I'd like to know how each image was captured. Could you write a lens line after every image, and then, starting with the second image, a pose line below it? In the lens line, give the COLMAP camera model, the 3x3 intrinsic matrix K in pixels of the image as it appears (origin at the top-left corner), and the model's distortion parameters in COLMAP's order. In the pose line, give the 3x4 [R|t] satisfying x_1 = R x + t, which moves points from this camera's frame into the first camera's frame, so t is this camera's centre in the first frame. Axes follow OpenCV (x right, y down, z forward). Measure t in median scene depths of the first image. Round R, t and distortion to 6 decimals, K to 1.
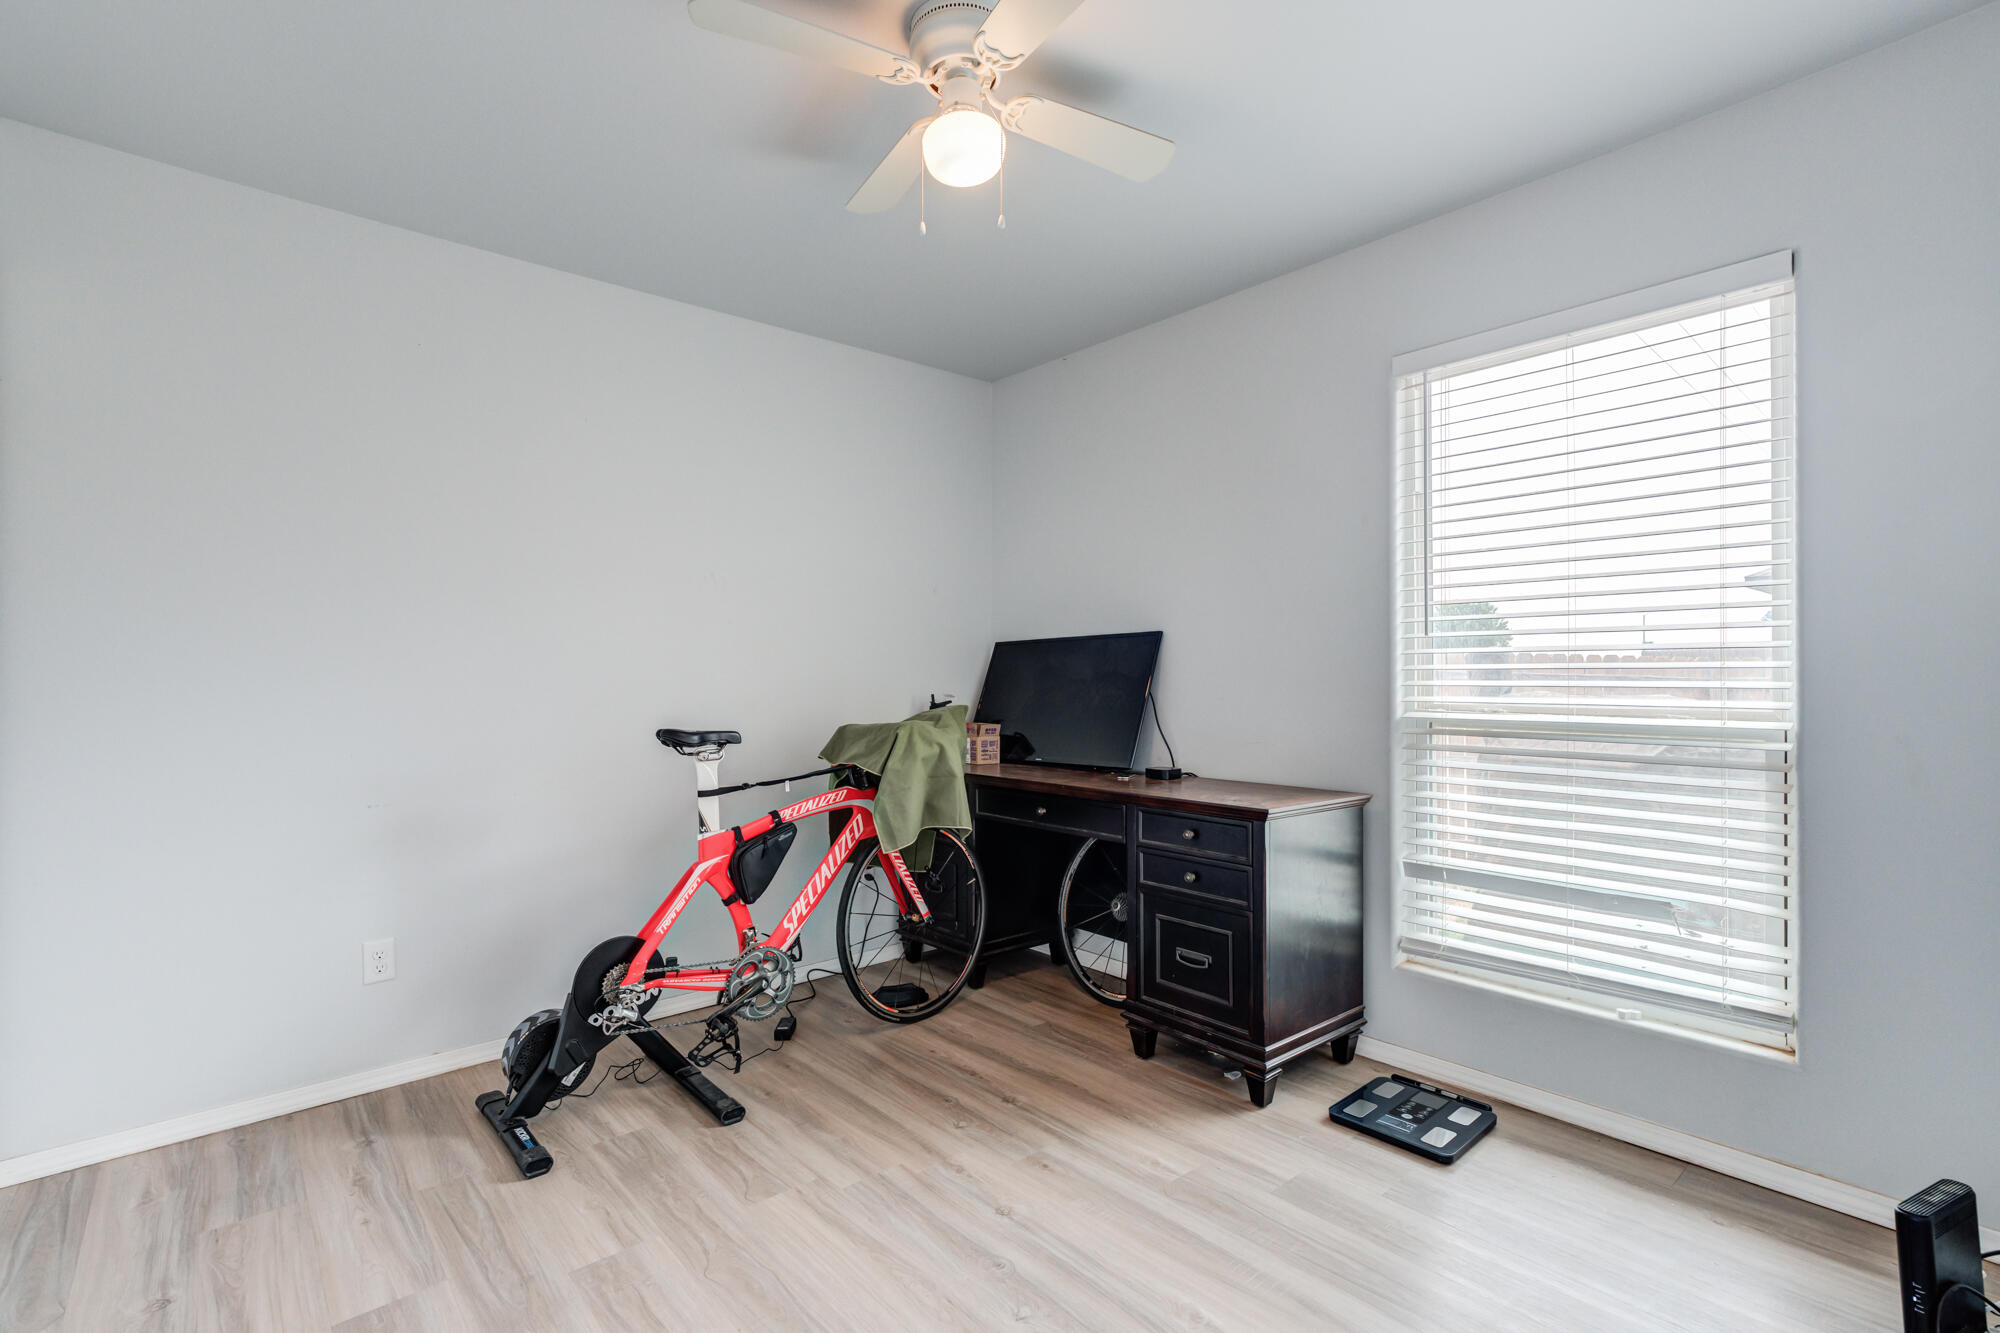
lens RADIAL K [[904.0, 0, 1000.8], [0, 904.0, 680.6], [0, 0, 1]] dist [-0.007308, 0.007607]
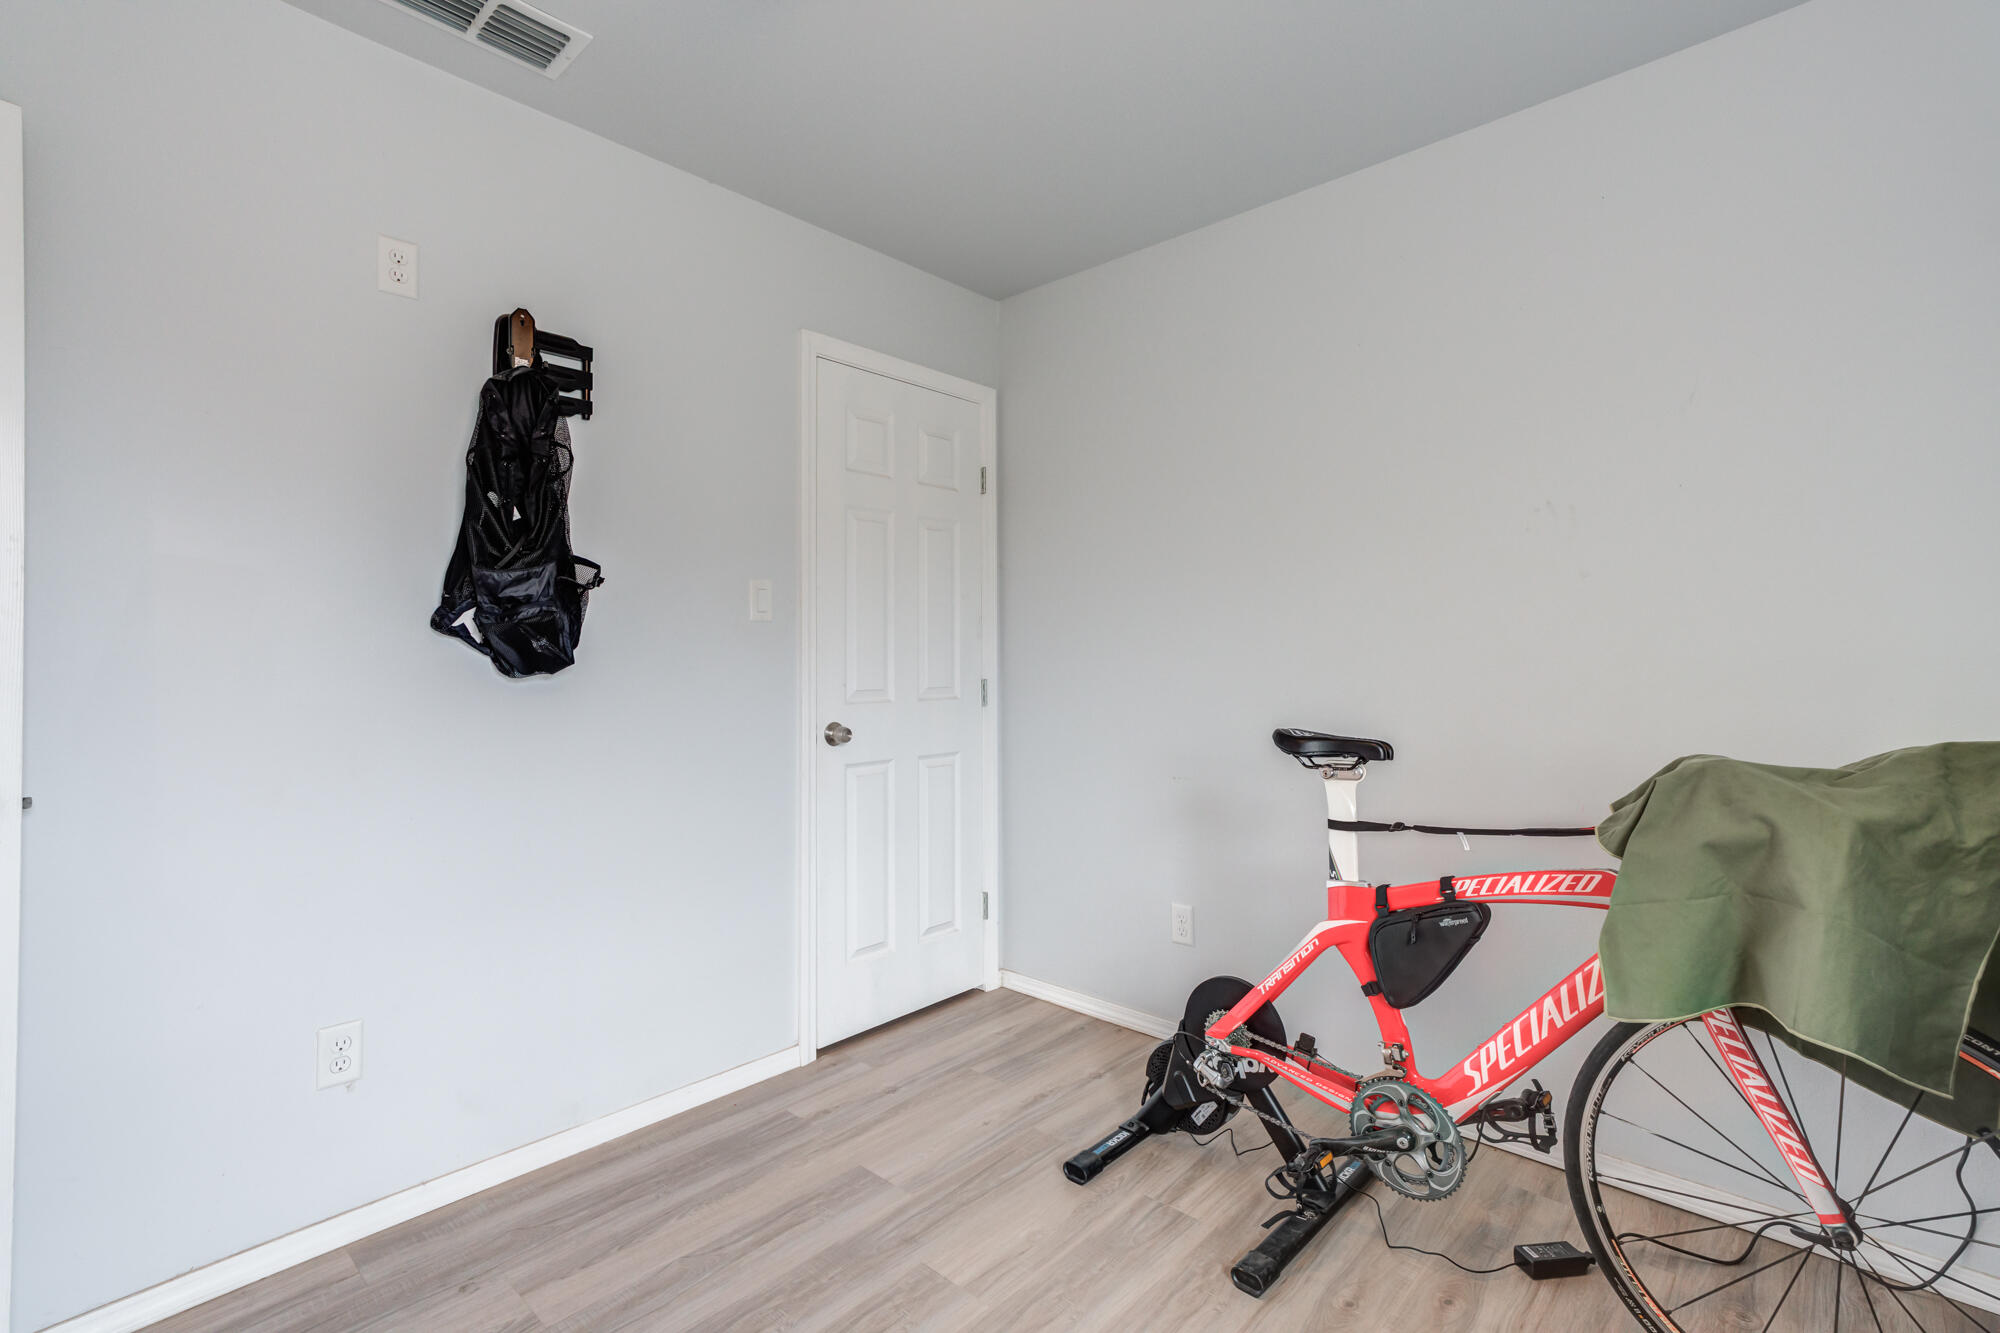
lens RADIAL K [[904.0, 0, 998.8], [0, 904.0, 649.6], [0, 0, 1]] dist [-0.007308, 0.007607]
pose [[0.113741, -0.005411, -0.993496, 0.346538], [-0.001901, 0.999982, -0.005663, -0.008479], [0.993509, 0.002532, 0.113728, 0.647660]]
